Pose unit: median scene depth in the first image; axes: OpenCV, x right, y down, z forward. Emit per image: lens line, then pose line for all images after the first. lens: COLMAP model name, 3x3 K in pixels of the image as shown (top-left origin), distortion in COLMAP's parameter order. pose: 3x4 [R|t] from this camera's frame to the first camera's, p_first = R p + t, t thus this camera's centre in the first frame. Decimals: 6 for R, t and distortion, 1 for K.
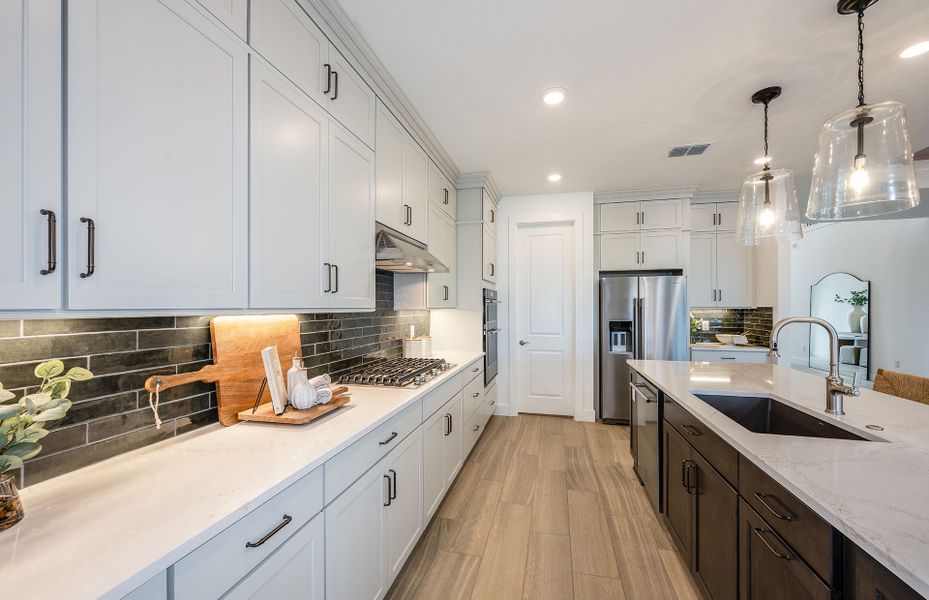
lens RADIAL K [[360.9, 0, 466.8], [0, 360.9, 309.6], [0, 0, 1]] dist [-0.002096, 0.000111]
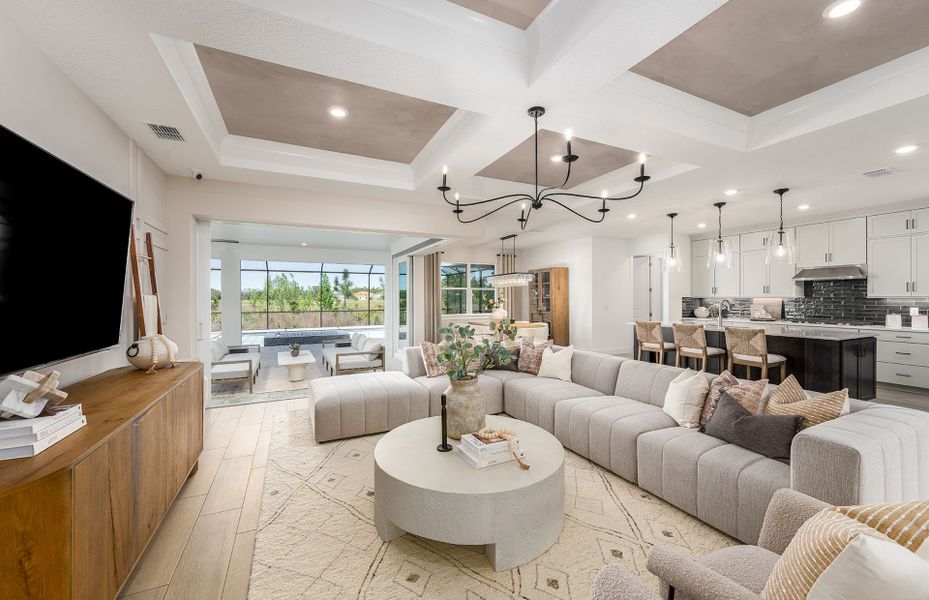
lens RADIAL K [[360.9, 0, 461.7], [0, 360.9, 296.2], [0, 0, 1]] dist [-0.002096, 0.000111]
pose [[-0.781705, 0.002752, -0.623642, 3.606104], [0.001828, 0.999996, 0.002121, -0.018491], [0.623645, 0.000518, -0.781707, 1.518591]]
